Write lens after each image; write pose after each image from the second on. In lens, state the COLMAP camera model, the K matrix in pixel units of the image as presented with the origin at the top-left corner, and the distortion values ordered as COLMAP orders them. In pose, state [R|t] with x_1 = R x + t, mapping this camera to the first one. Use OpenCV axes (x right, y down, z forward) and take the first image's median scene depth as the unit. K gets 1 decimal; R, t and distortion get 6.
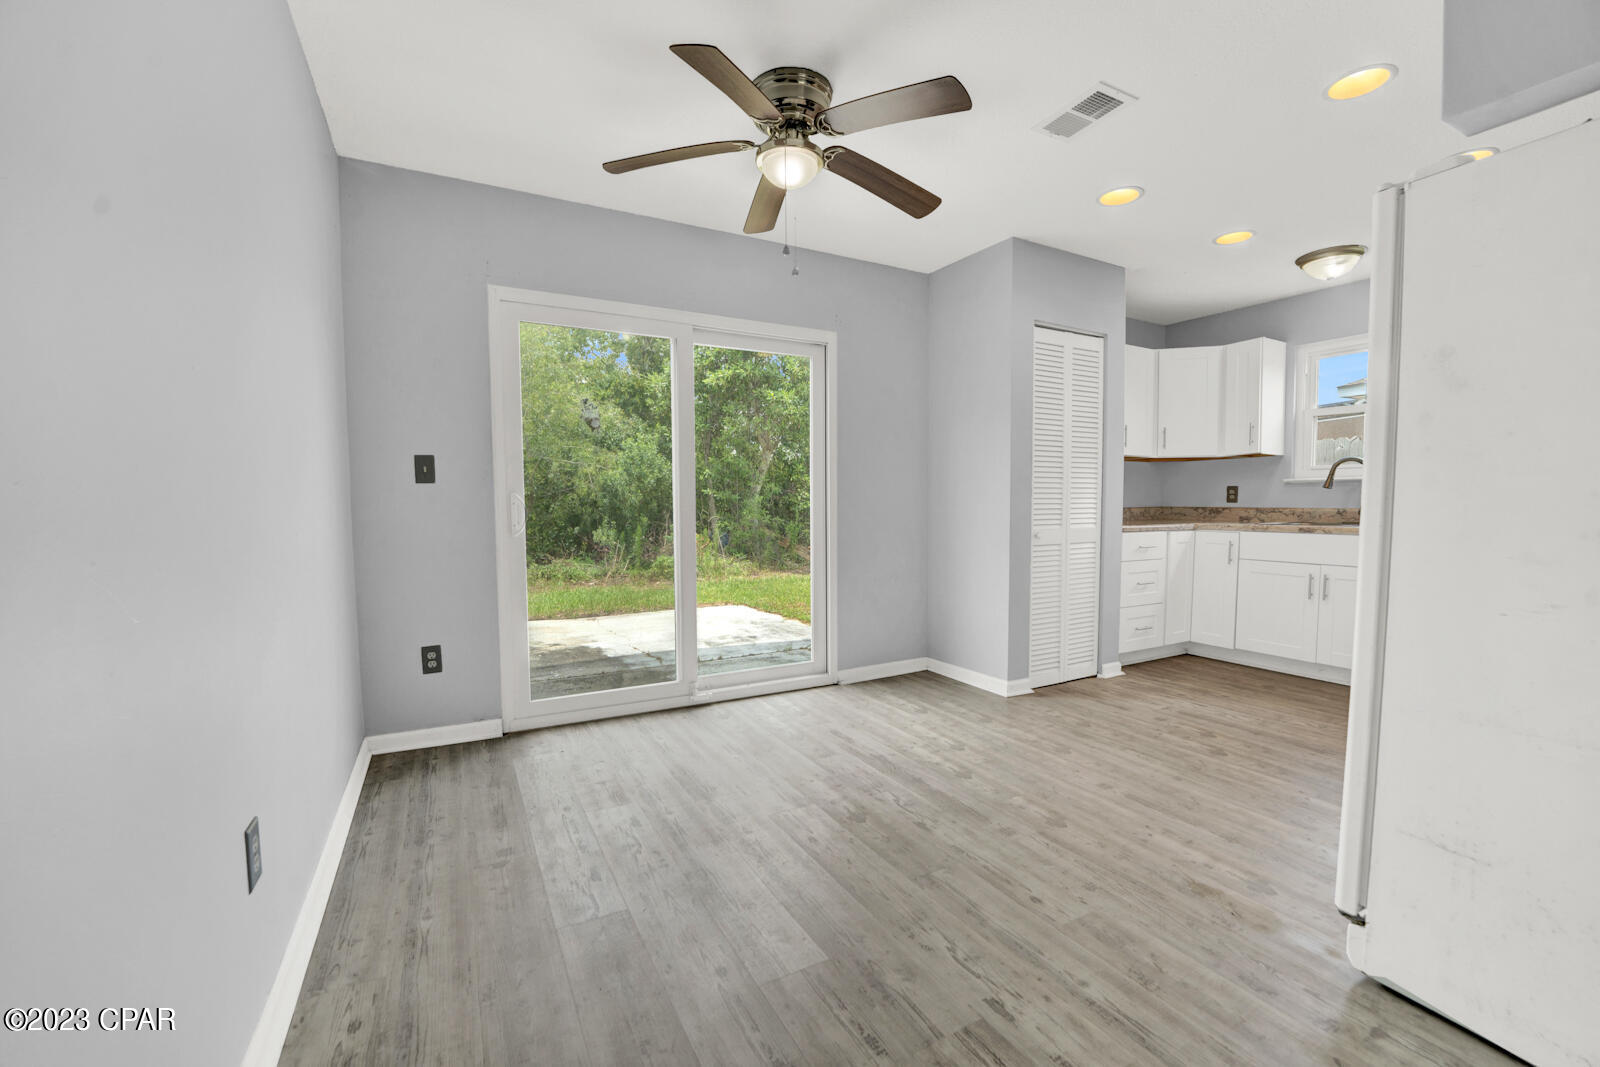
lens RADIAL K [[654.4, 0, 789.8], [0, 654.4, 541.2], [0, 0, 1]] dist [-0.032868, 0.008767]
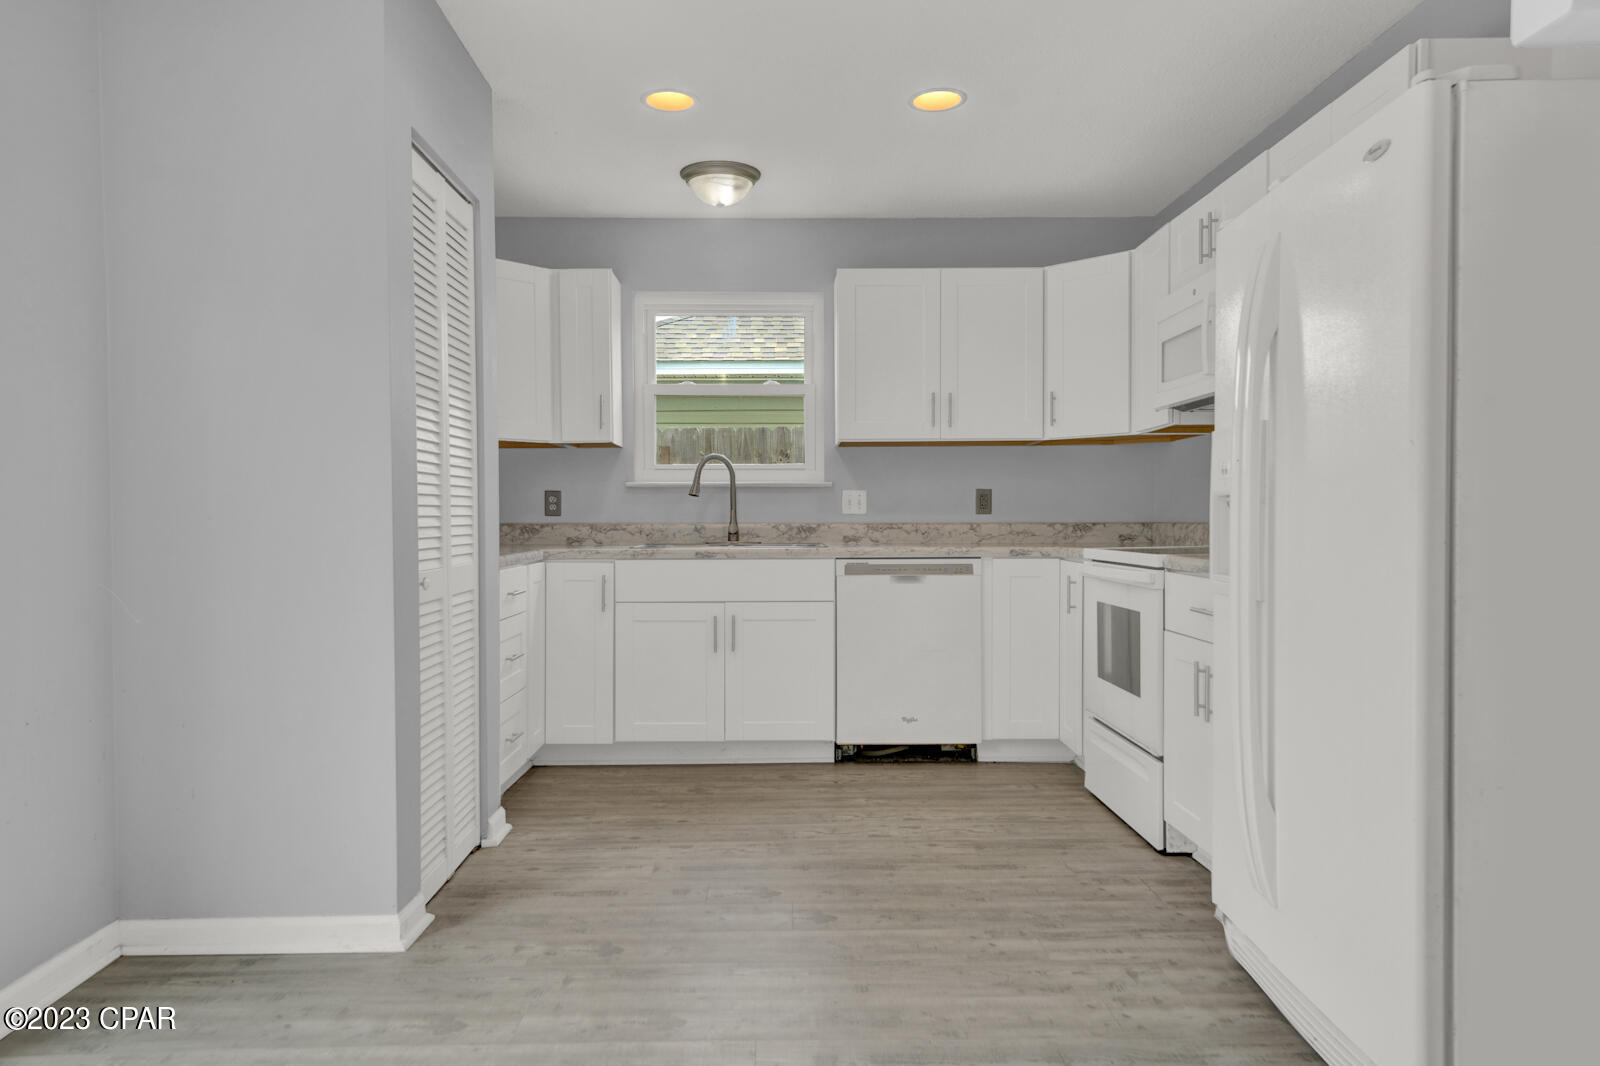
lens RADIAL K [[1040.1, 0, 790.8], [0, 1040.1, 536.8], [0, 0, 1]] dist [0.013679, 0.004571]
pose [[0.455239, -0.014997, 0.890243, -0.189202], [0.053193, 0.998530, -0.010380, -0.022563], [-0.888779, 0.052080, 0.455367, 0.455762]]
